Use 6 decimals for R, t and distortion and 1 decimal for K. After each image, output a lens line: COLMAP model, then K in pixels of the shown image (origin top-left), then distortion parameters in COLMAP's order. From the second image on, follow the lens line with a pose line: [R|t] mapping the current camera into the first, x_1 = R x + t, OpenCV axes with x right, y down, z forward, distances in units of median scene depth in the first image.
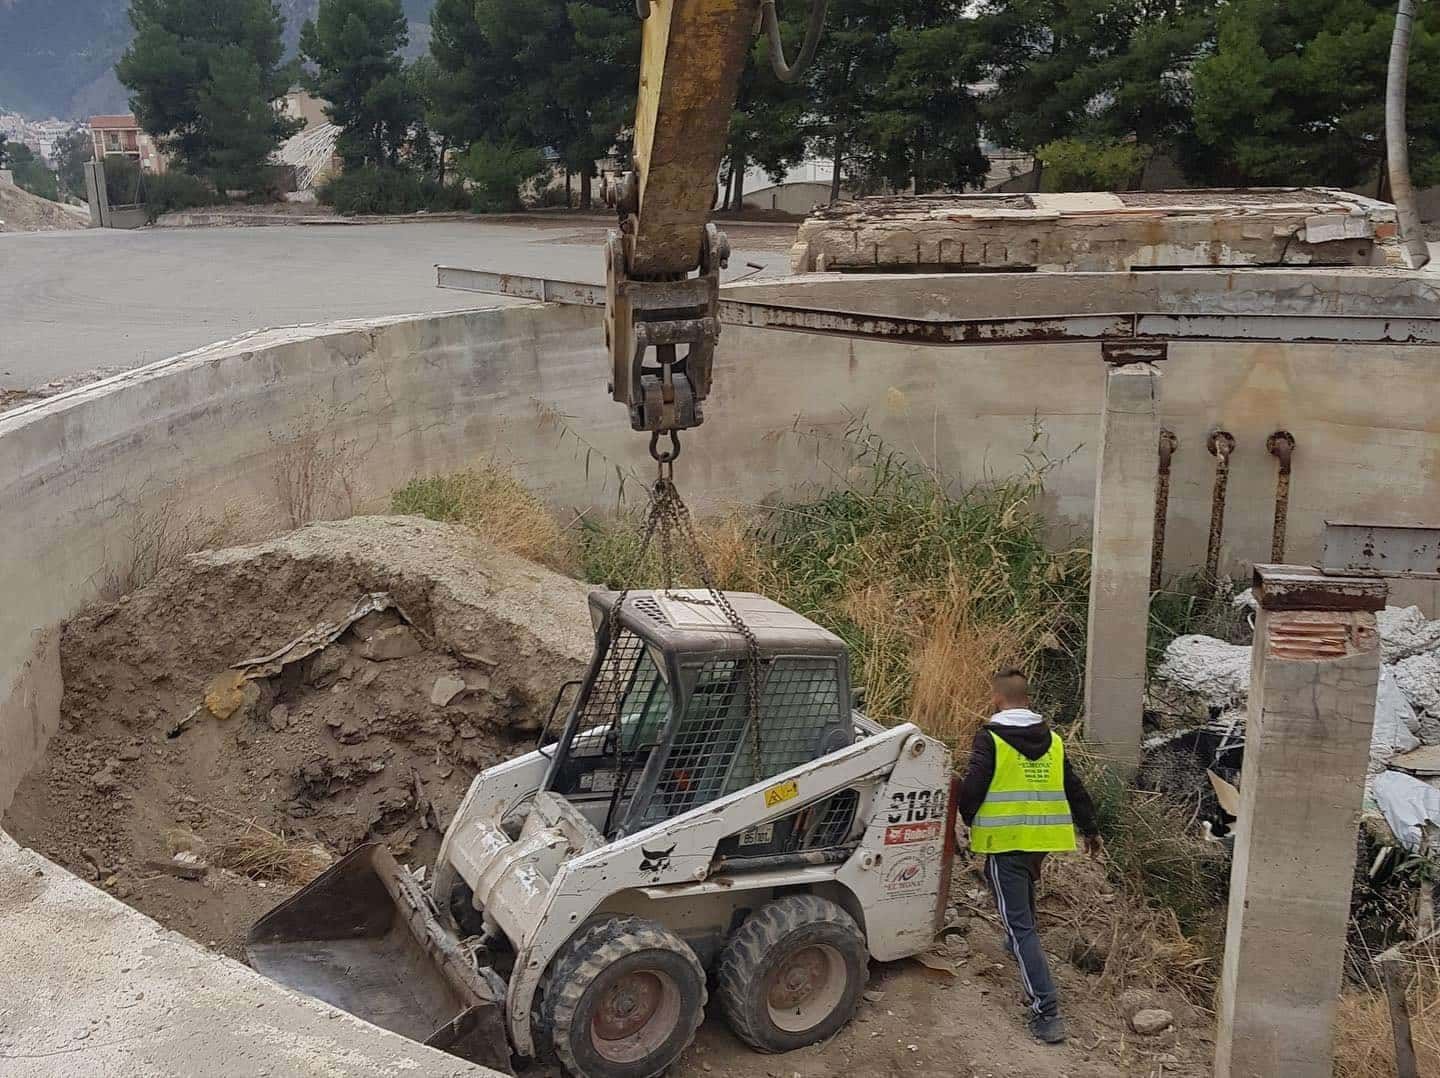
lens RADIAL K [[1475.2, 0, 720.0], [0, 1475.2, 539.0], [0, 0, 1]] dist [0.131992, -0.364069]
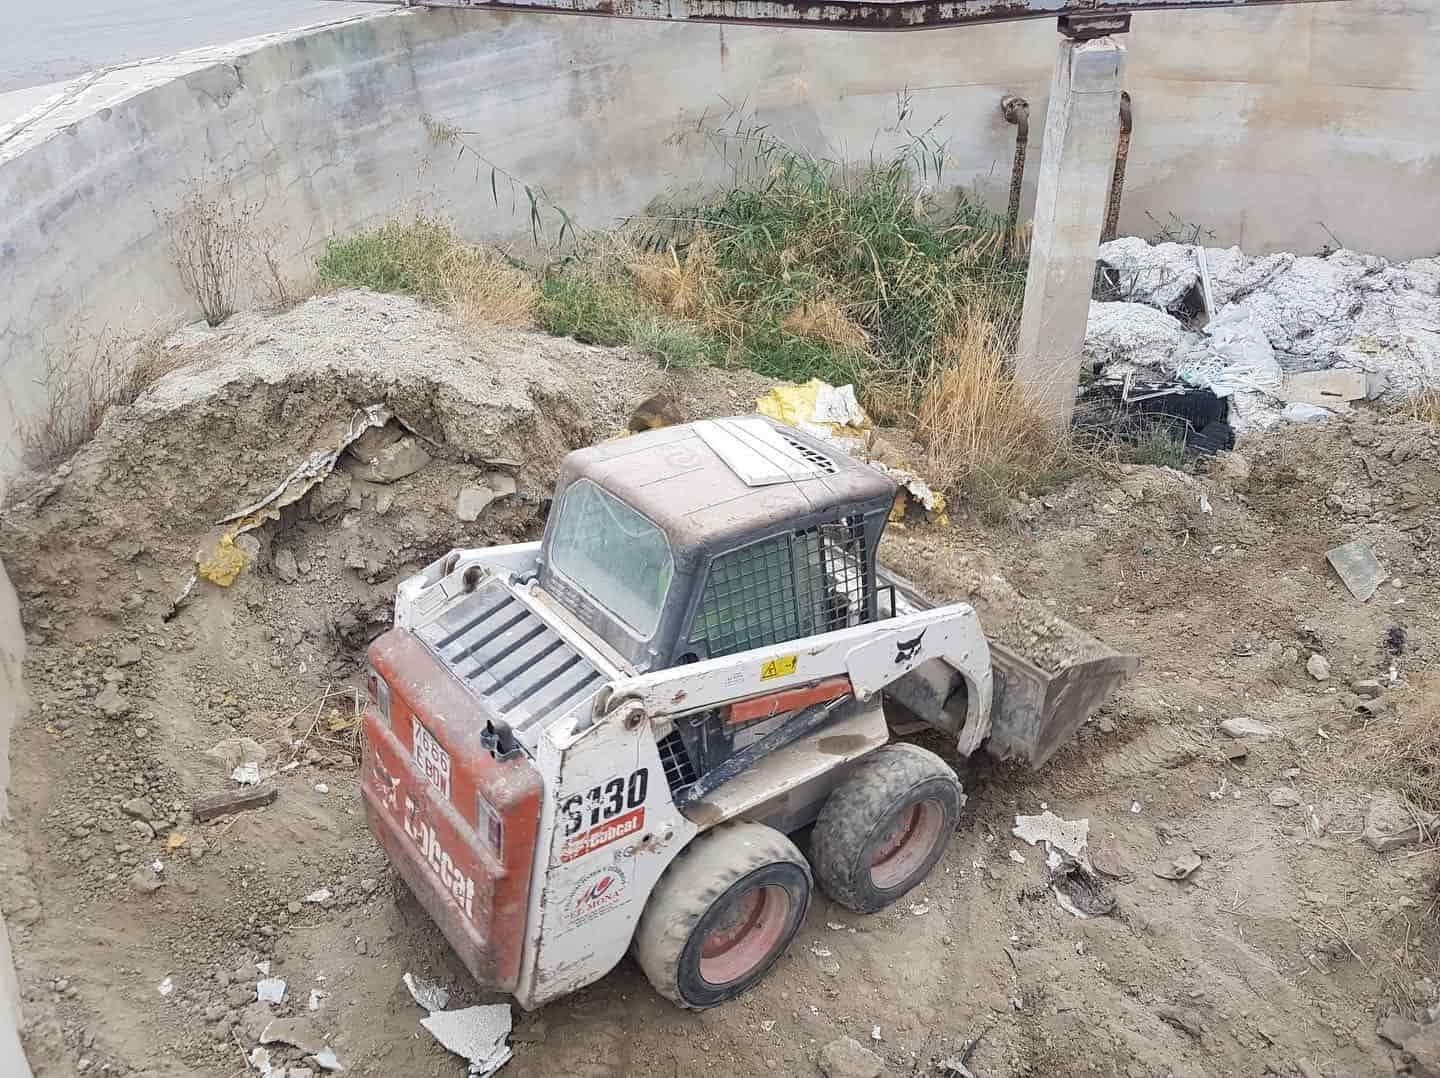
lens RADIAL K [[1119.4, 0, 720.0], [0, 1119.4, 539.0], [0, 0, 1]] dist [0.043071, -0.095352]
pose [[0.963671, -0.167849, 0.207763, -0.185860], [0.097073, 0.944774, 0.313016, -0.072477], [-0.248828, -0.281476, 0.926745, 0.340035]]
